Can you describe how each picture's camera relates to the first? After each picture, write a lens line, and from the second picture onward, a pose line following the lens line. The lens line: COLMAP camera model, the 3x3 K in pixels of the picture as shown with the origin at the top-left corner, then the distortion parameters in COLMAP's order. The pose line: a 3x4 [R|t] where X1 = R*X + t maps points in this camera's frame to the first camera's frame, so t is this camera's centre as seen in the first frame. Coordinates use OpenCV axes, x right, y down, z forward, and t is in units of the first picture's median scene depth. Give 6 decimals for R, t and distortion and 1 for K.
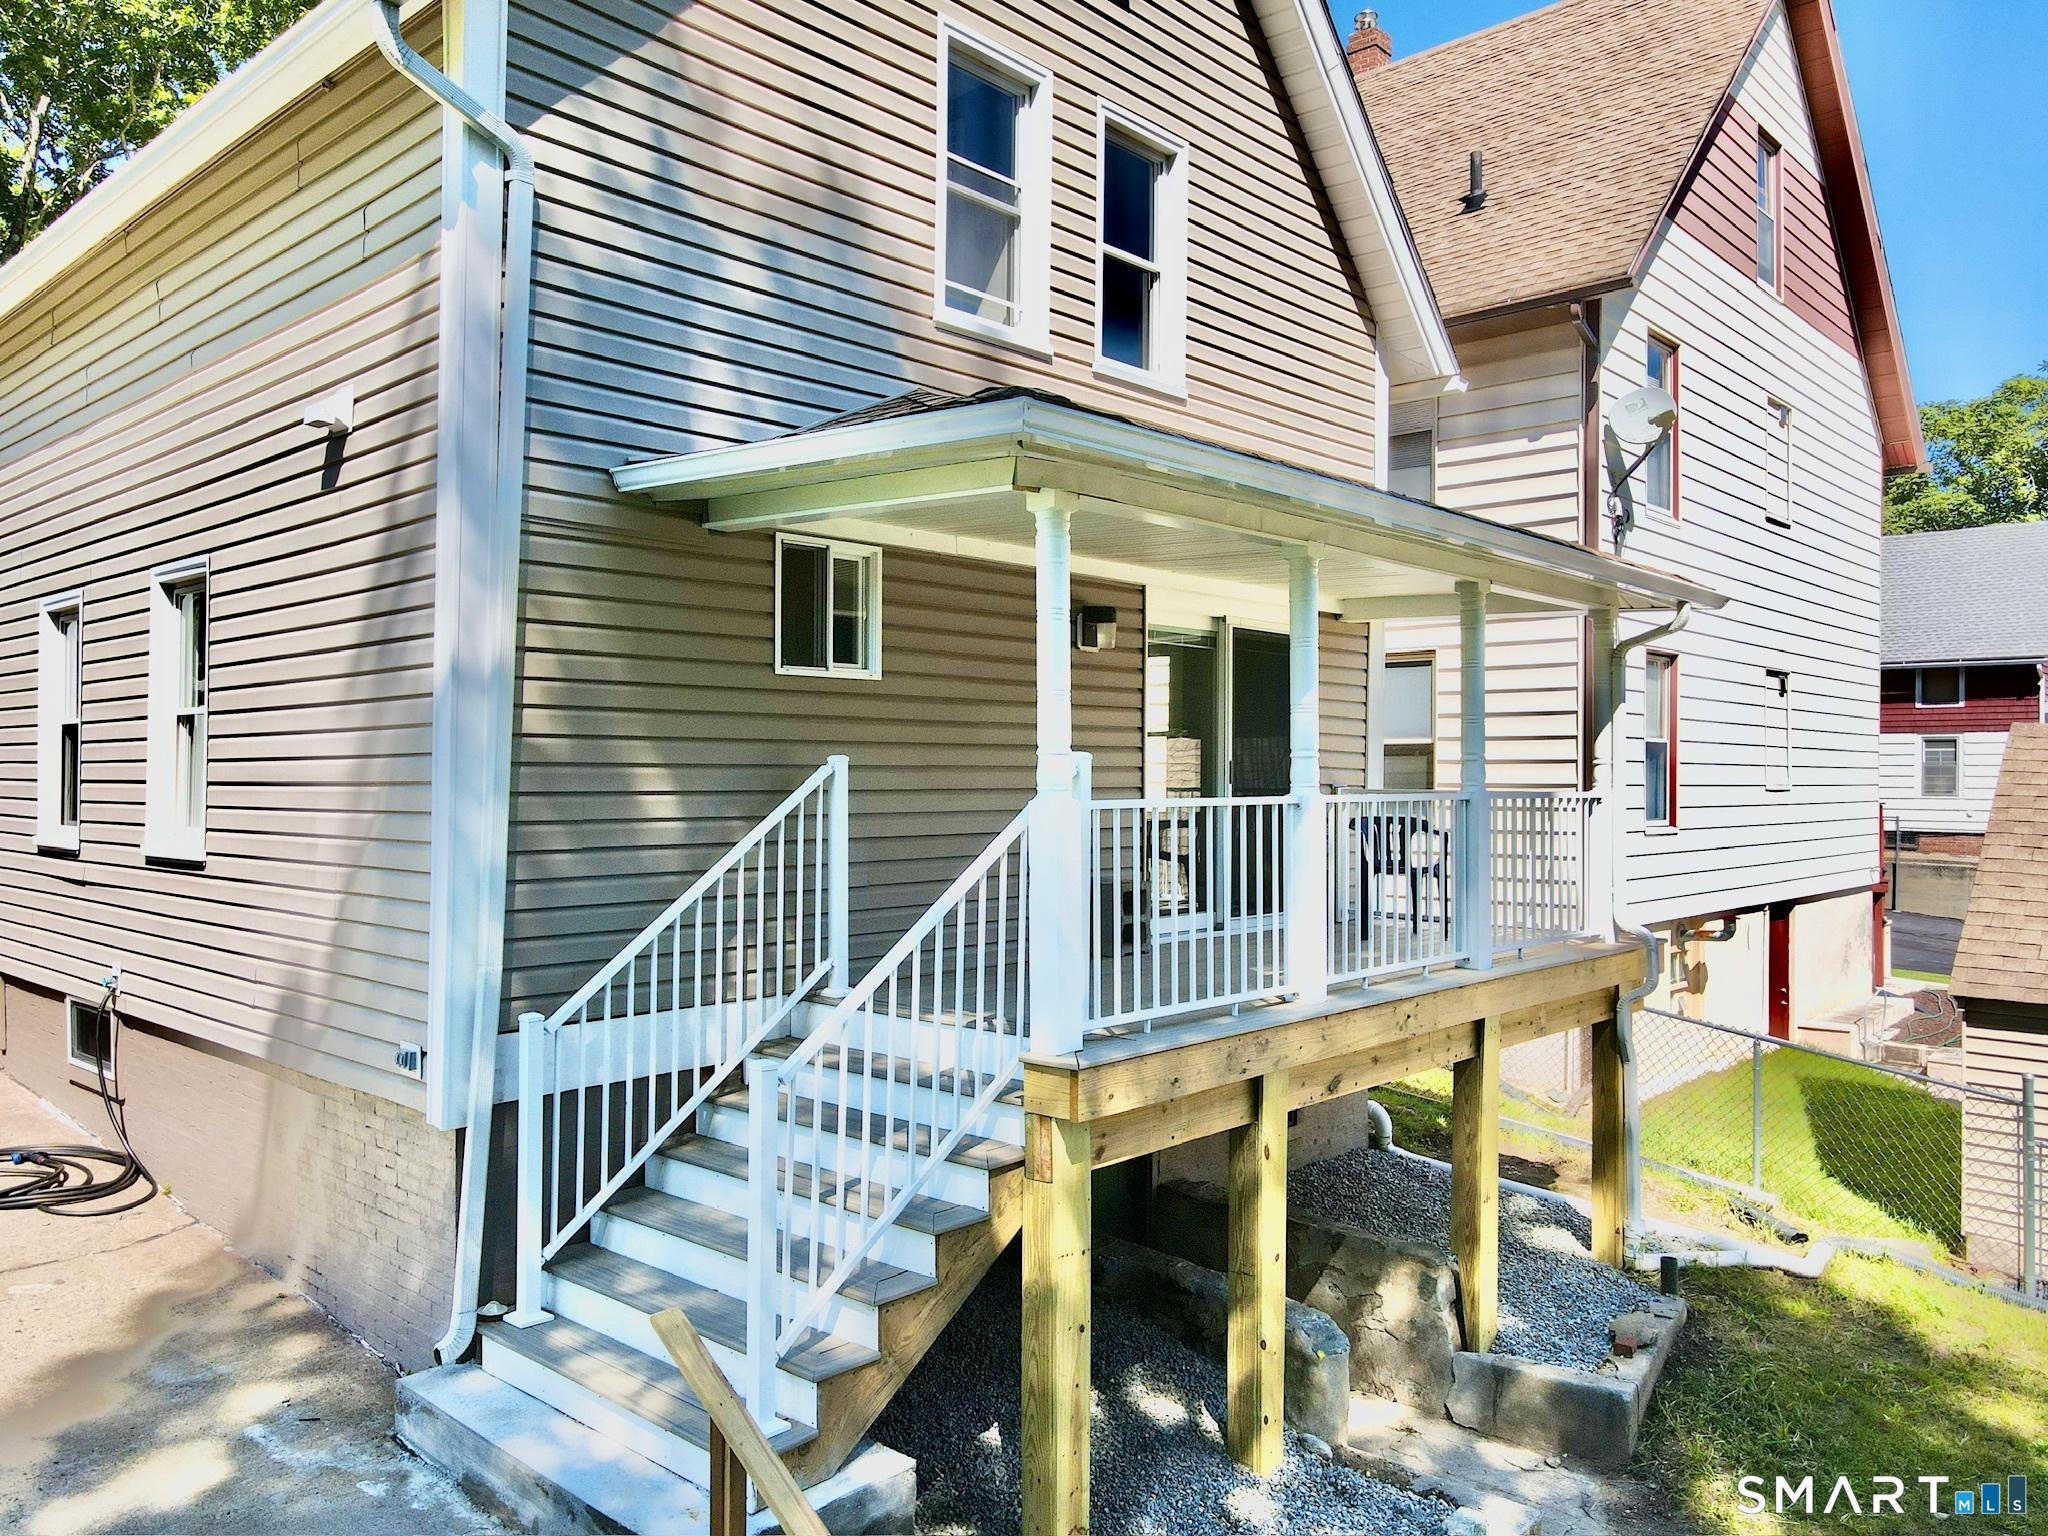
lens RADIAL K [[1478.7, 0, 1024.0], [0, 1478.7, 768.0], [0, 0, 1]] dist [0.011544, 0.002669]
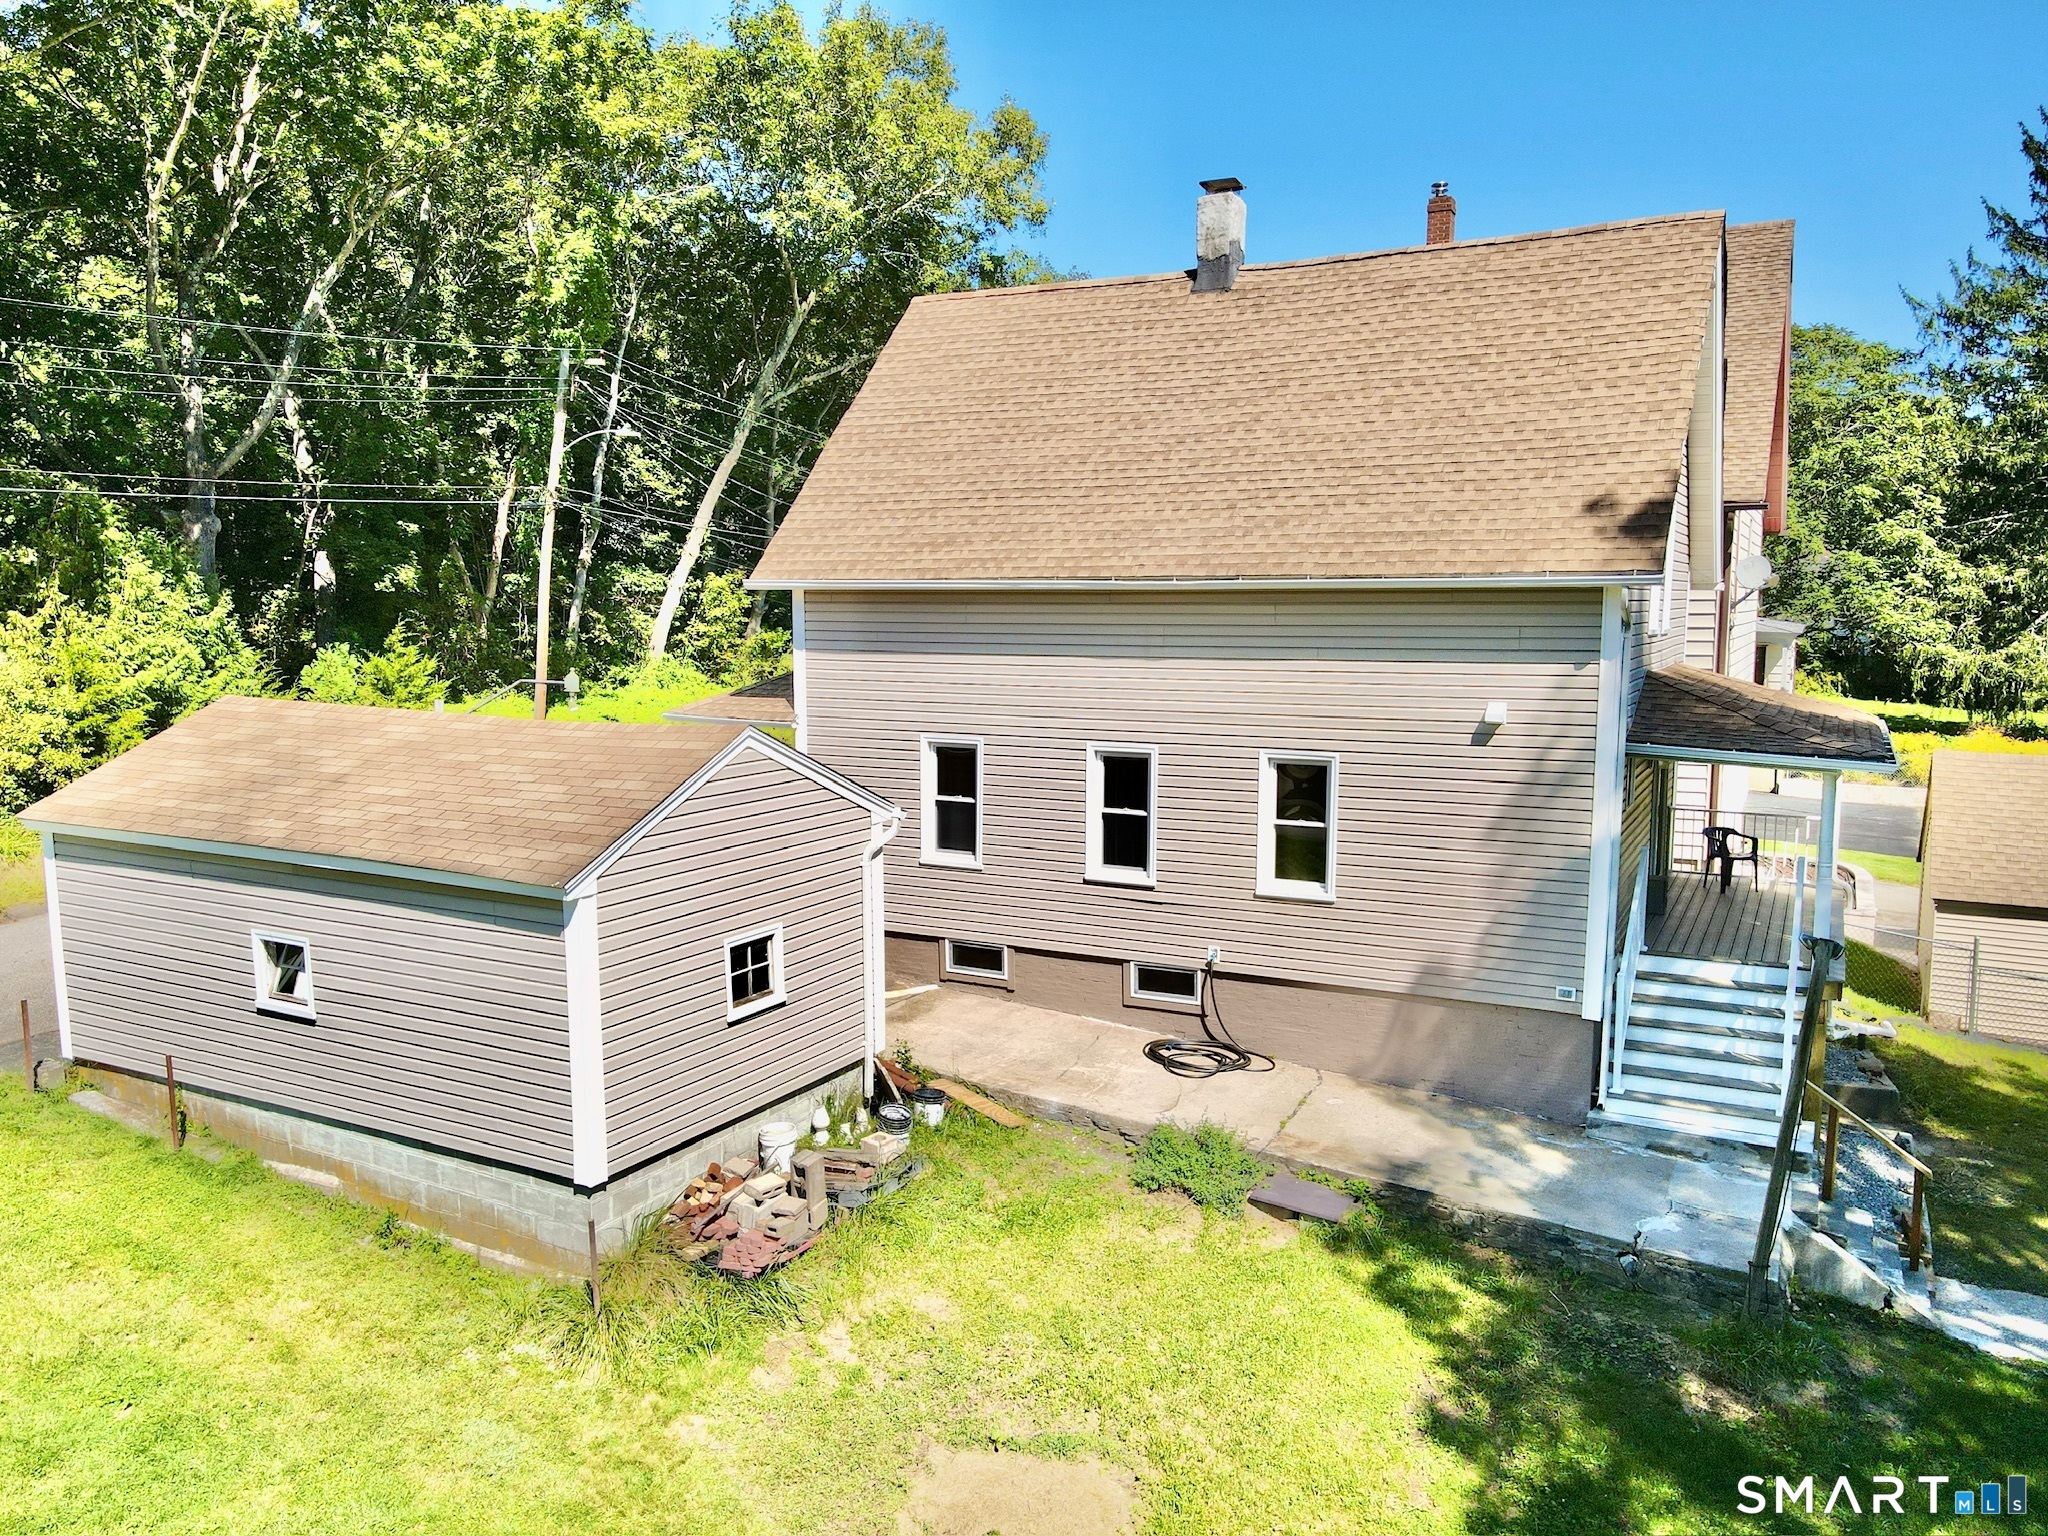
lens RADIAL K [[1478.7, 0, 1024.0], [0, 1478.7, 768.0], [0, 0, 1]] dist [0.011544, 0.002669]
pose [[0.968579, -0.032050, 0.246633, -1.148716], [0.004318, 0.993679, 0.112171, -0.274343], [-0.248669, -0.107582, 0.962595, -0.668909]]
